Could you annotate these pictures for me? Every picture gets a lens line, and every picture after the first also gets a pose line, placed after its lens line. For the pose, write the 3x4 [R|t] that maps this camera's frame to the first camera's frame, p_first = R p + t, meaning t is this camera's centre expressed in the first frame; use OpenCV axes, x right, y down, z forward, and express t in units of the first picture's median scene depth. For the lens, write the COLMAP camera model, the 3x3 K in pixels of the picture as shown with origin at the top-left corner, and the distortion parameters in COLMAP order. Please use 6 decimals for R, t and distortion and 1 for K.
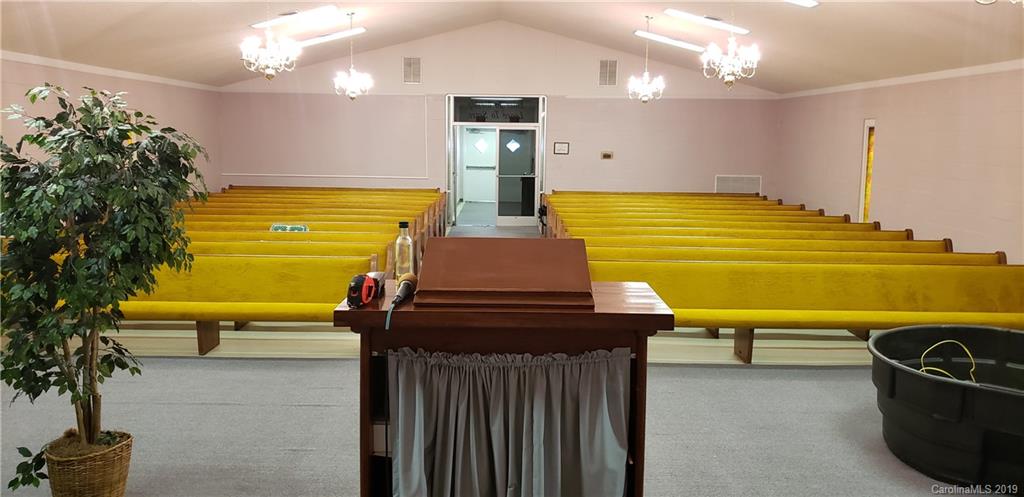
lens RADIAL K [[811.3, 0, 511.3], [0, 811.3, 227.9], [0, 0, 1]] dist [0.013694, 0.008613]
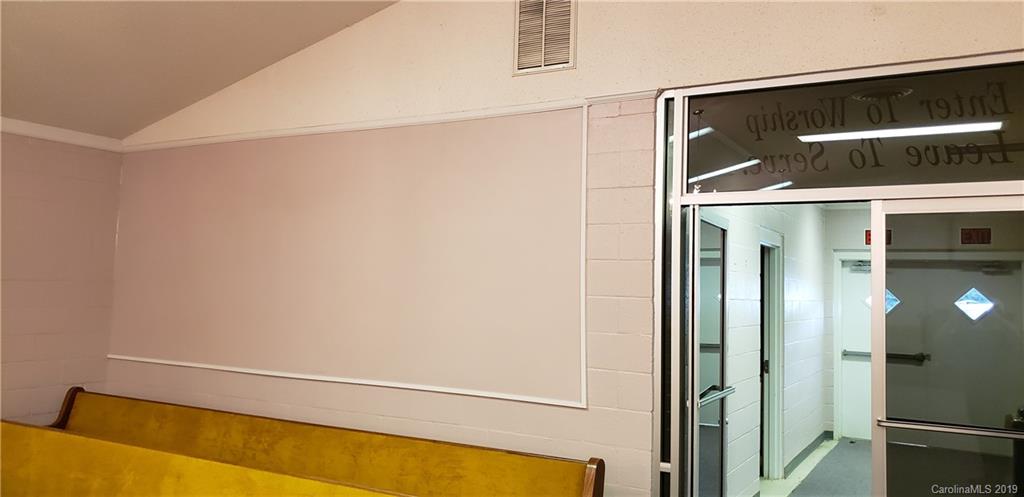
lens RADIAL K [[811.3, 0, 511.3], [0, 811.3, 227.9], [0, 0, 1]] dist [0.013694, 0.008613]
pose [[0.865910, -0.019900, -0.499804, 0.001960], [-0.078674, 0.981353, -0.175378, -0.014709], [0.493974, 0.191183, 0.848198, 0.158140]]
